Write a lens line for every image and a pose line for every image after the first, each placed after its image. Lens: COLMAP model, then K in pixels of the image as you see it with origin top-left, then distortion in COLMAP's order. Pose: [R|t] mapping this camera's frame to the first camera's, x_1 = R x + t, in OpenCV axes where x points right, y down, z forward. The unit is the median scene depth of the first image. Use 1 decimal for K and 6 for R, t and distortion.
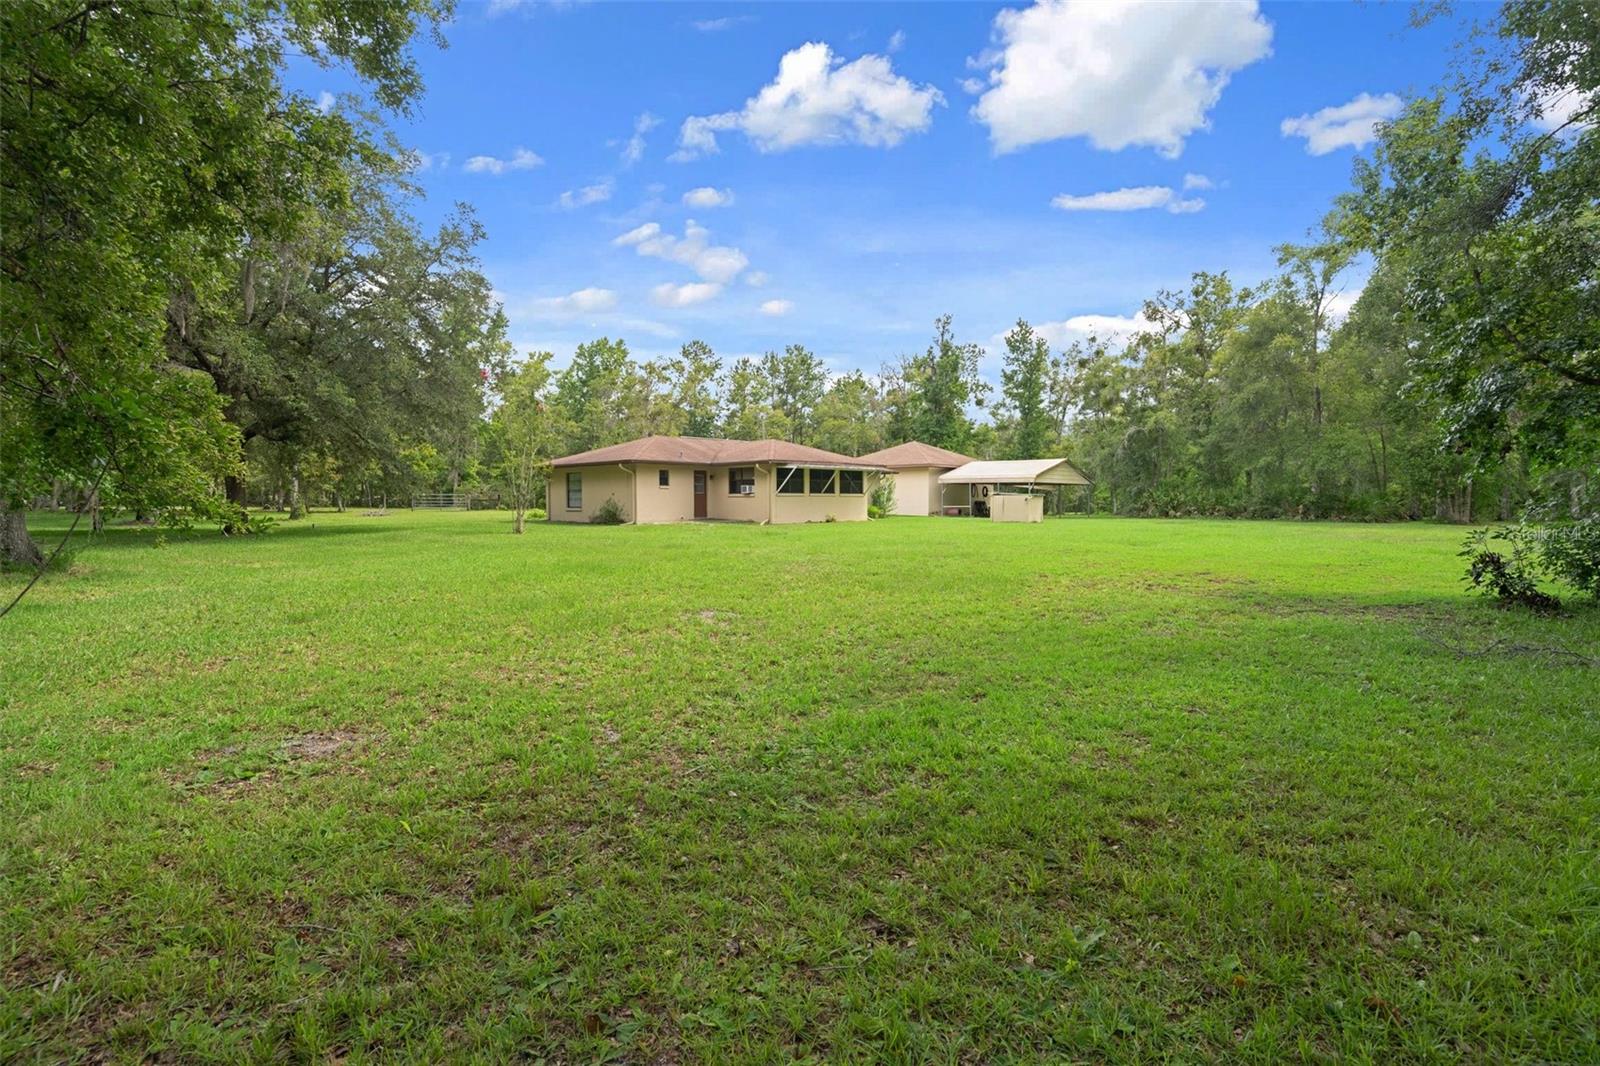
lens RADIAL K [[782.4, 0, 796.6], [0, 782.4, 523.9], [0, 0, 1]] dist [0.001485, -0.000250]
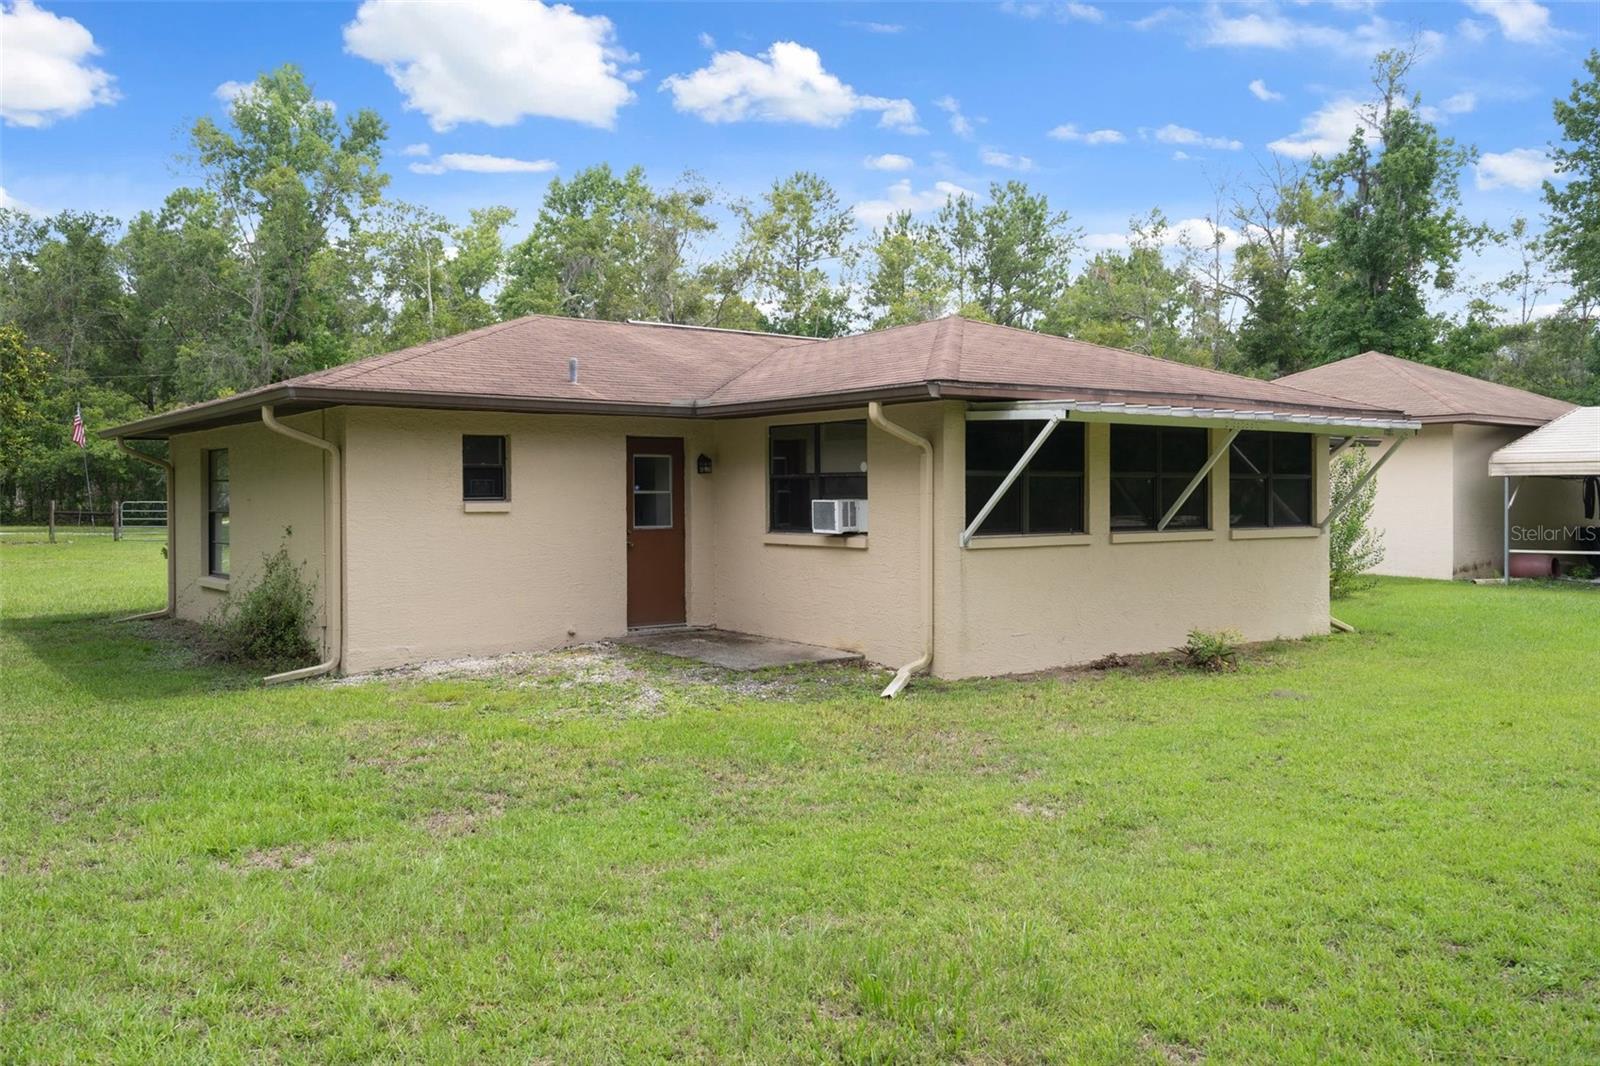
lens RADIAL K [[1351.8, 0, 802.8], [0, 1351.8, 533.7], [0, 0, 1]] dist [0.002392, -0.000913]
pose [[0.989041, 0.002894, -0.147614, -0.009344], [-0.003230, 0.999993, -0.002036, -0.024846], [0.147607, 0.002490, 0.989043, 0.393275]]
